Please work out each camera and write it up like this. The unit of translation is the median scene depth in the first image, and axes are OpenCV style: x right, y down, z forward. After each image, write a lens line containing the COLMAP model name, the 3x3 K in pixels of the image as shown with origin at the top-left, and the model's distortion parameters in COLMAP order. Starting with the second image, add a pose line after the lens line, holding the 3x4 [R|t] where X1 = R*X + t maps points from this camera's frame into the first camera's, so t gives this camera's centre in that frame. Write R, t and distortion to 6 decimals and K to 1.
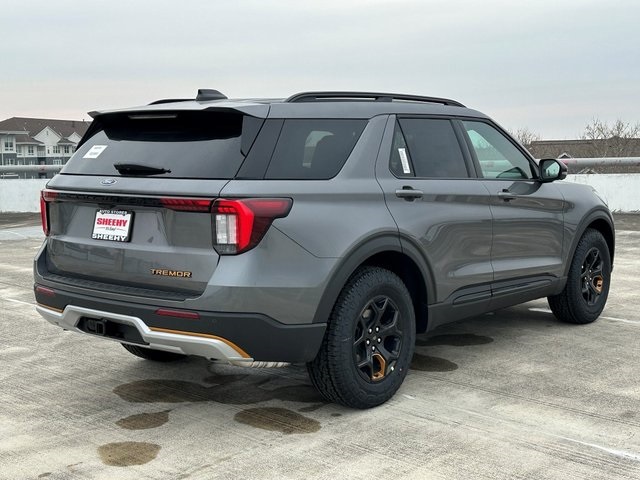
lens RADIAL K [[845.4, 0, 320.0], [0, 845.4, 240.0], [0, 0, 1]] dist [0.116023, -0.003966]
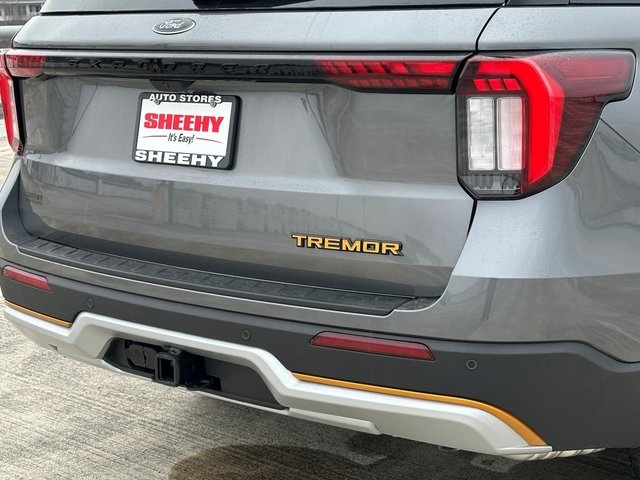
lens RADIAL K [[1220.5, 0, 320.0], [0, 1220.5, 240.0], [0, 0, 1]] dist [0.070881, 0.392869]
pose [[0.999580, -0.025421, -0.013945, -0.171716], [0.026568, 0.995648, 0.089327, -0.015338], [0.011614, -0.089660, 0.995905, 0.394566]]
